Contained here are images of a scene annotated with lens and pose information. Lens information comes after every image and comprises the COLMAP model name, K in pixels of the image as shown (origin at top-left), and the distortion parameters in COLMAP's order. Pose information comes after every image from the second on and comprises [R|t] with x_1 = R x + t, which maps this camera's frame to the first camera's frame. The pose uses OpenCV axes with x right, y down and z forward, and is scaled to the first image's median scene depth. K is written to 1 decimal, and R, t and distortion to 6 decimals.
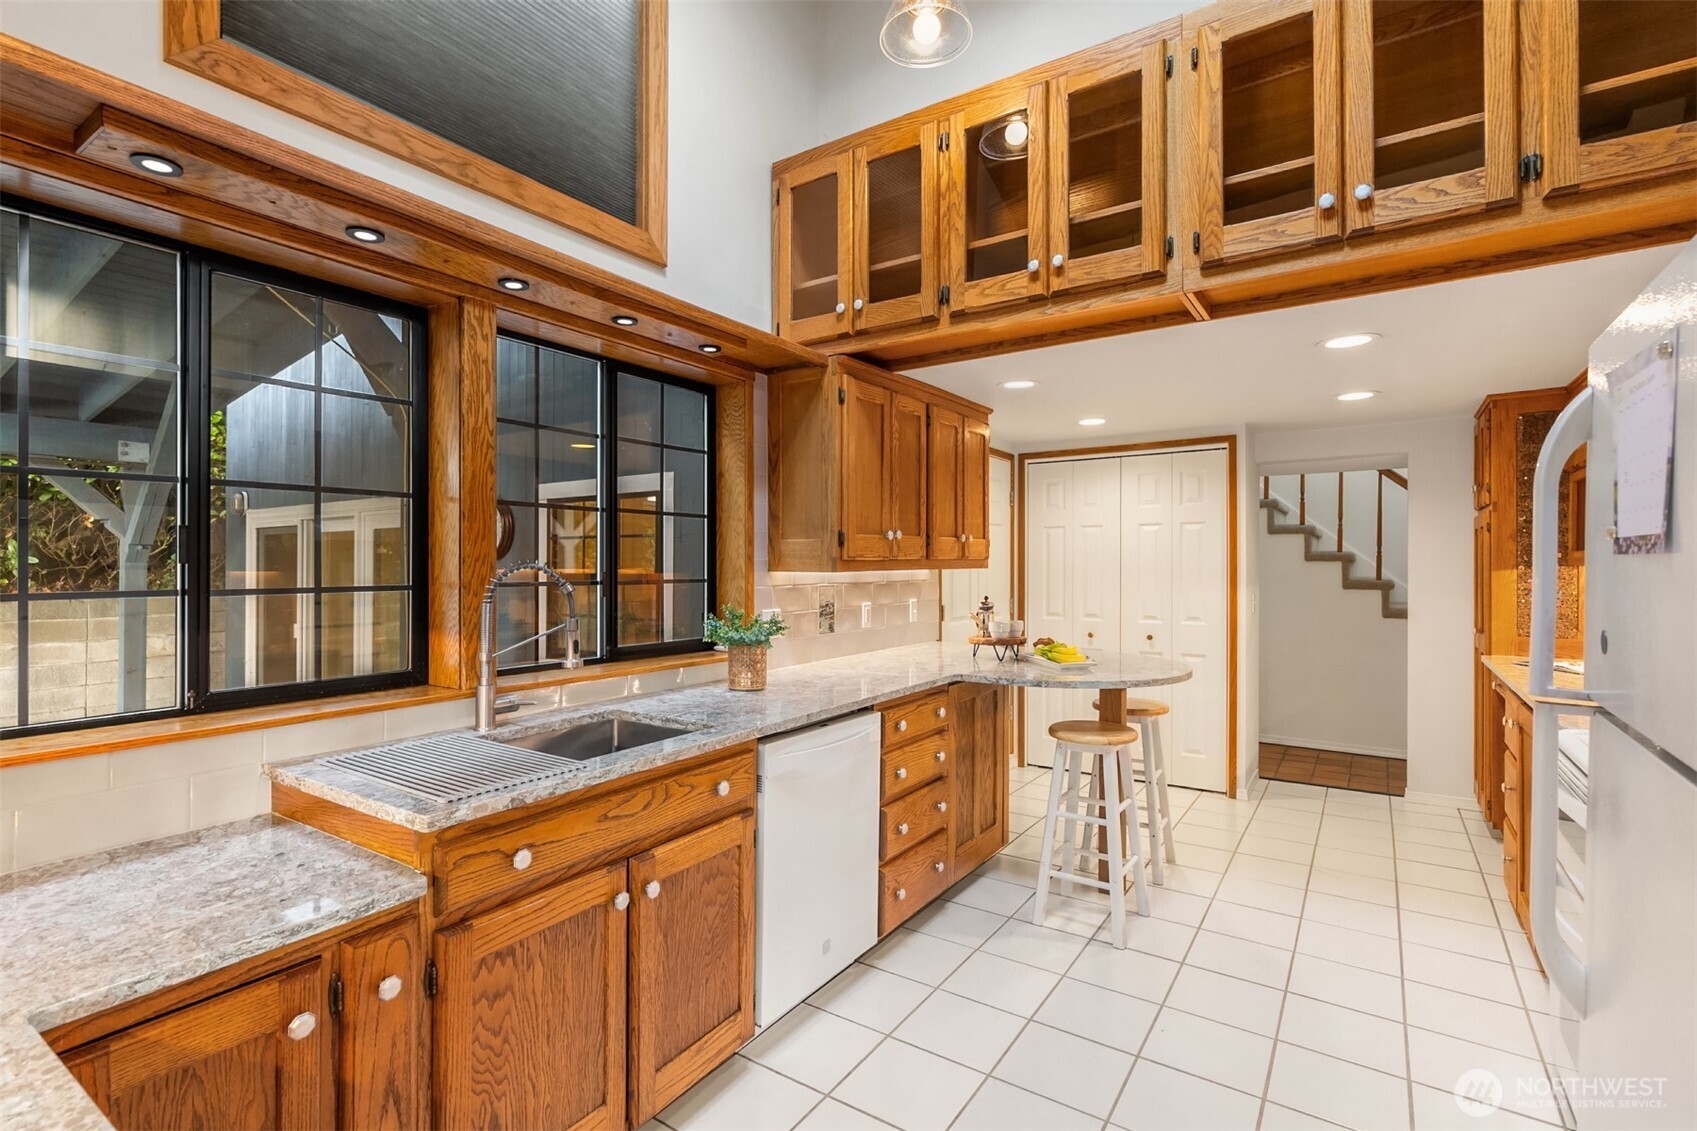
lens RADIAL K [[820.4, 0, 855.2], [0, 820.4, 553.1], [0, 0, 1]] dist [0.013734, 0.001379]
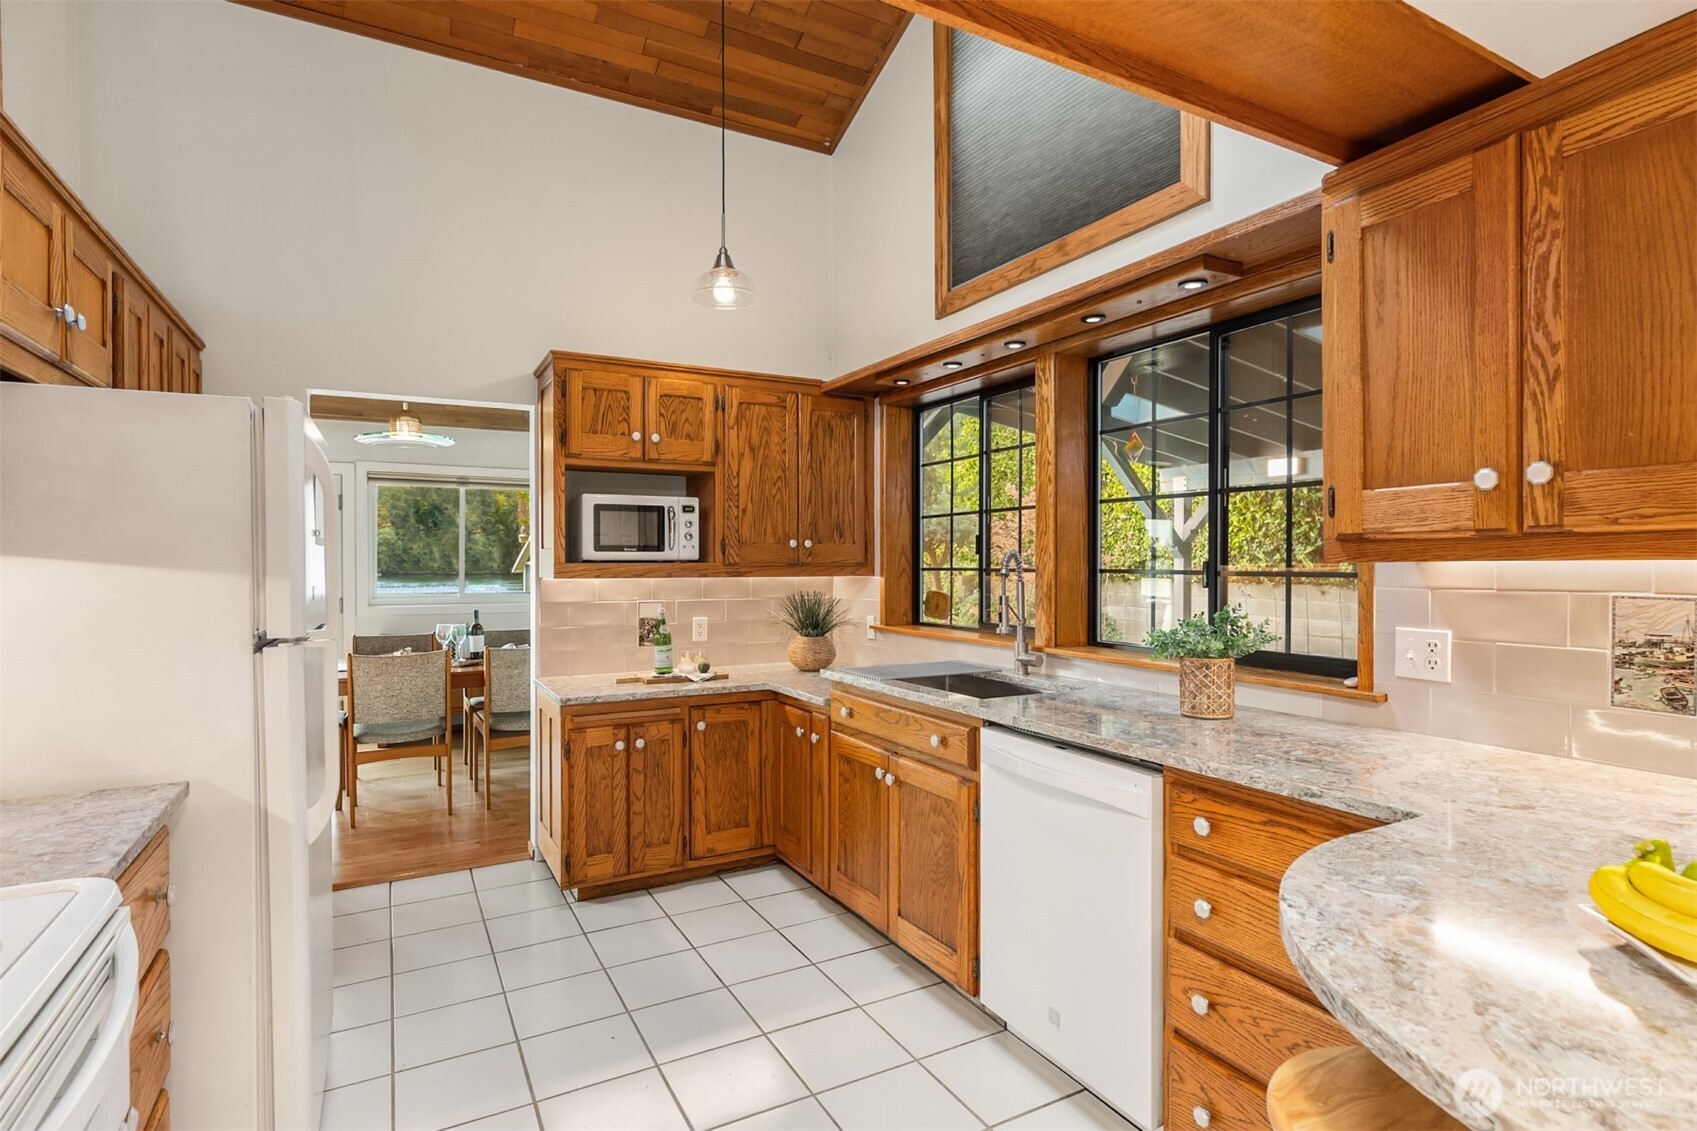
lens RADIAL K [[843.5, 0, 844.6], [0, 843.5, 568.0], [0, 0, 1]] dist [0.000349, 0.000488]
pose [[-0.481394, 0.000754, -0.876504, 0.819495], [0.001958, 0.999998, -0.000216, 0.034334], [0.876502, -0.001820, -0.481394, 1.255167]]
